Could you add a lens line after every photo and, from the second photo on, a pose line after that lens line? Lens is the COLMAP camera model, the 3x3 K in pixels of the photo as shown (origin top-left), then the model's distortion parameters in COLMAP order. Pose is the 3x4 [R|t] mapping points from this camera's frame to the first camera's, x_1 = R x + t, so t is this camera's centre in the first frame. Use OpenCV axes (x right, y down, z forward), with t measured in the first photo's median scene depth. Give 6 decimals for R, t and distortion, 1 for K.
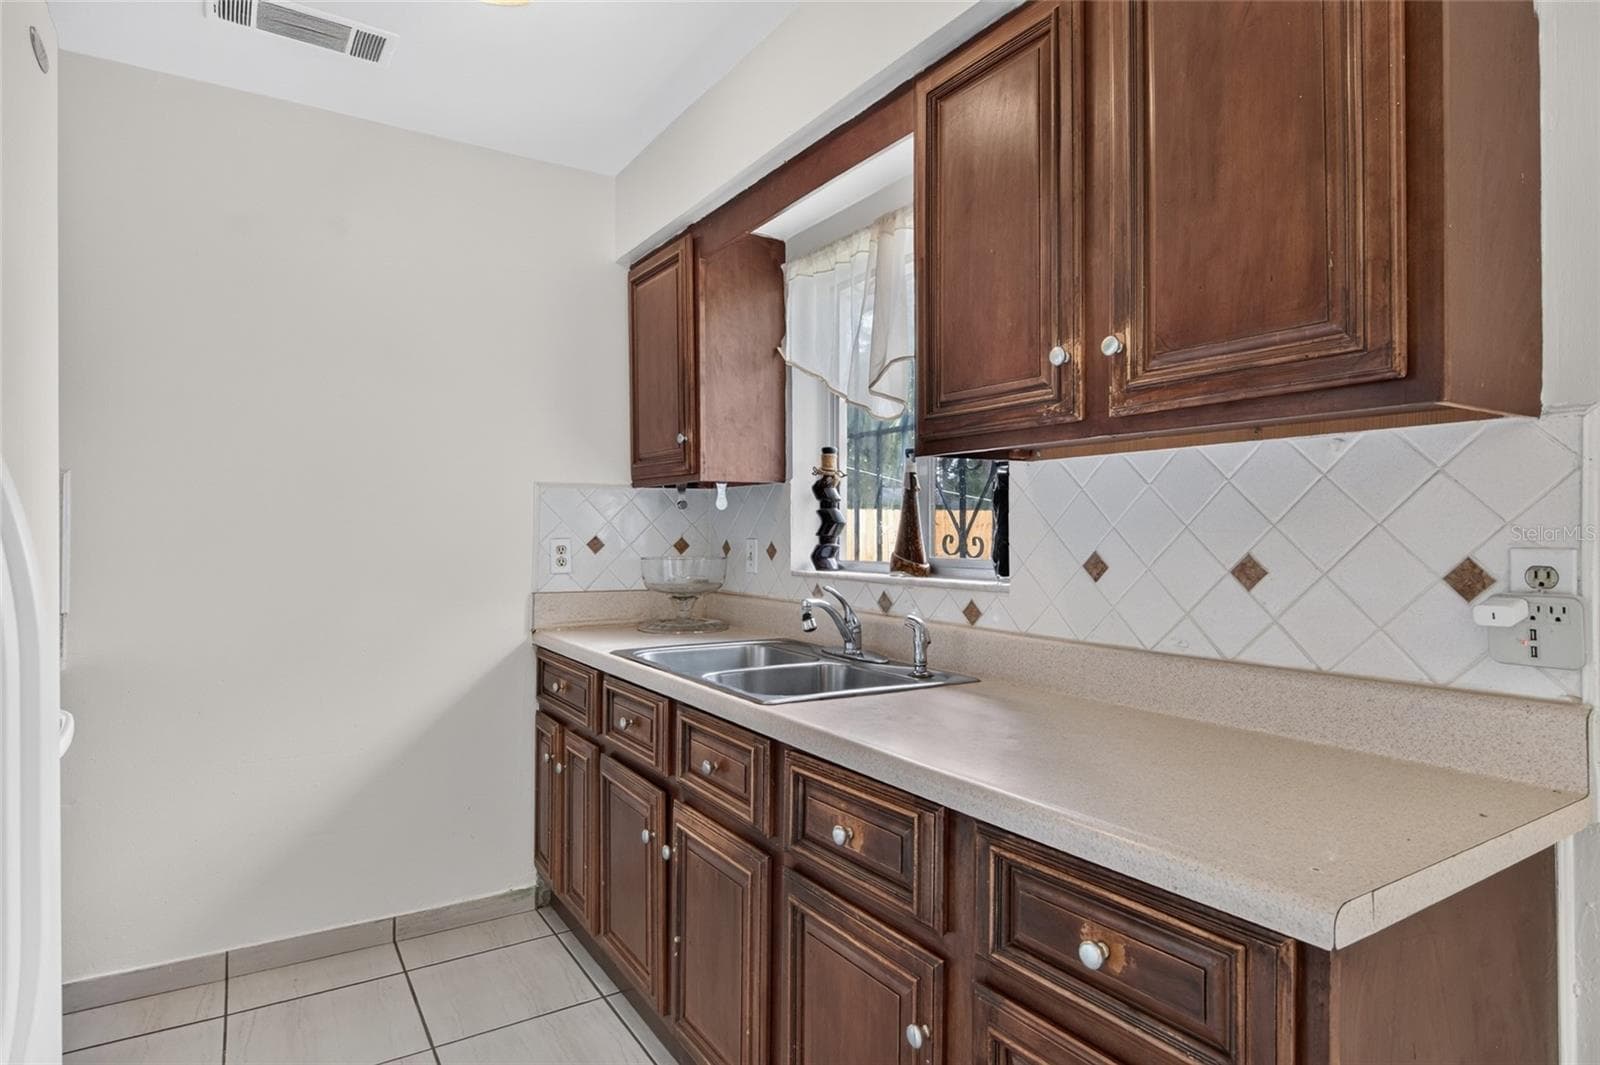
lens RADIAL K [[879.7, 0, 800.0], [0, 879.7, 532.5], [0, 0, 1]] dist [-0.001063, -0.000008]
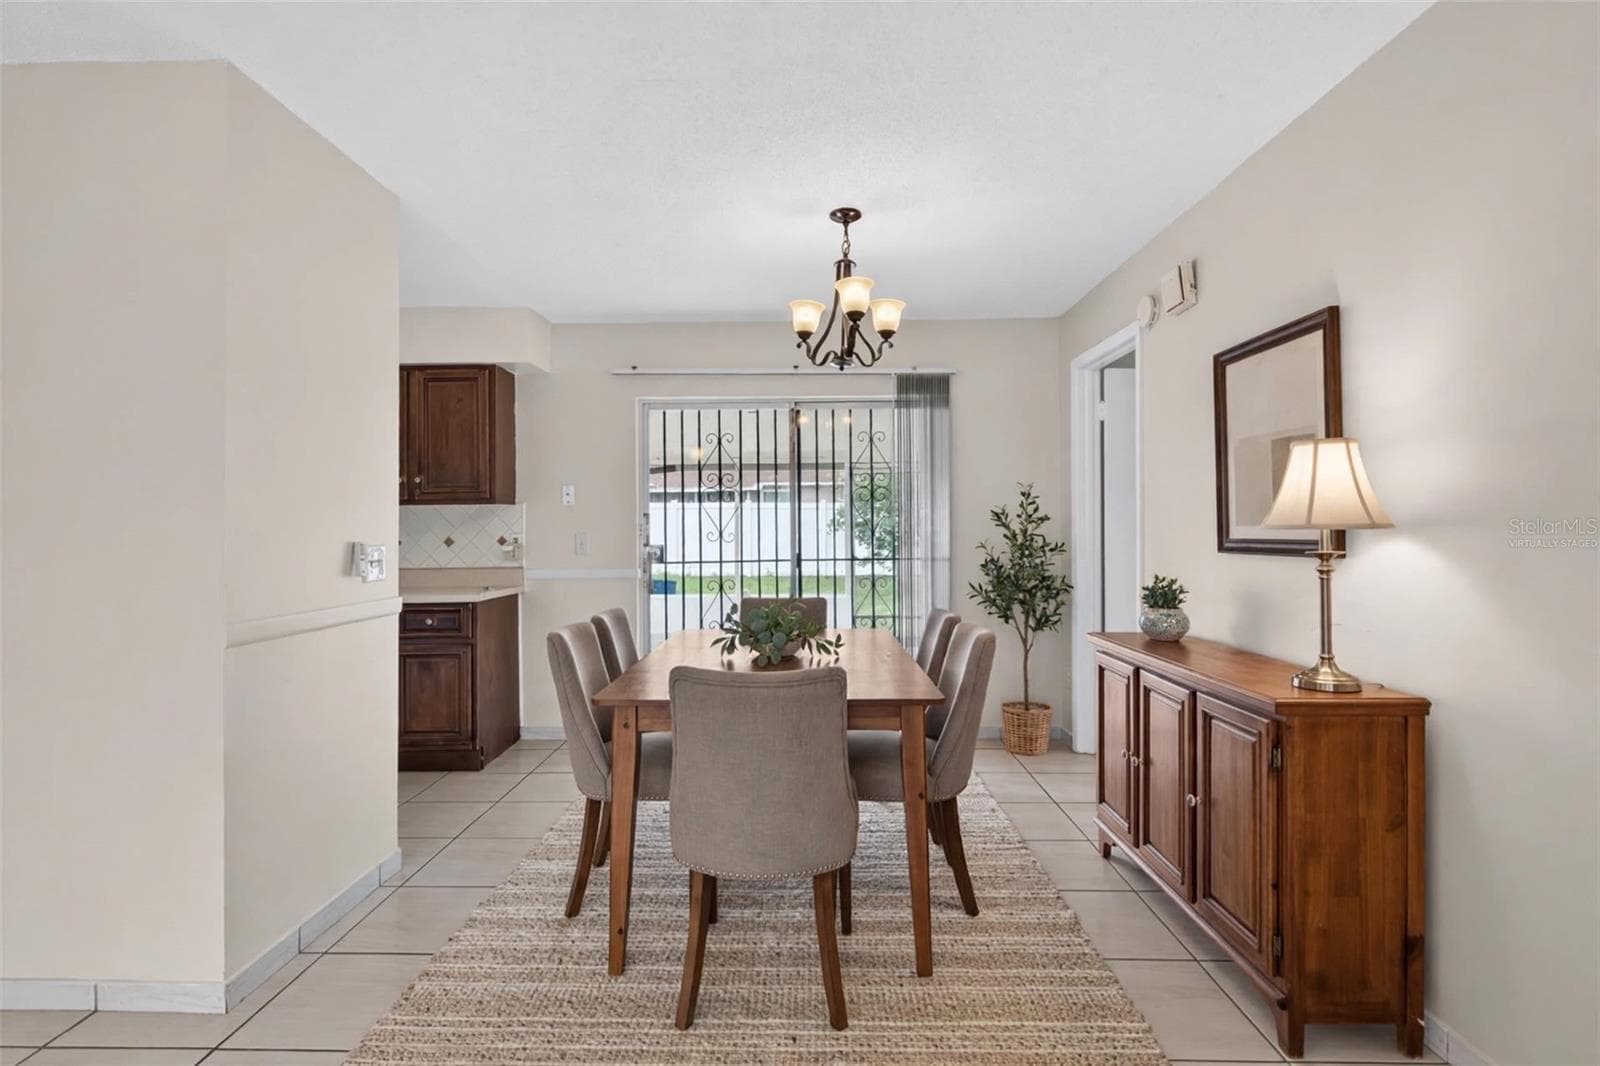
lens RADIAL K [[781.2, 0, 800.0], [0, 781.2, 533.0], [0, 0, 1]] dist [-0.001288, -0.000284]
pose [[0.554339, -0.008014, 0.832252, -1.665405], [0.003916, 0.999968, 0.007021, -0.008099], [-0.832281, -0.000633, 0.554353, -2.412554]]
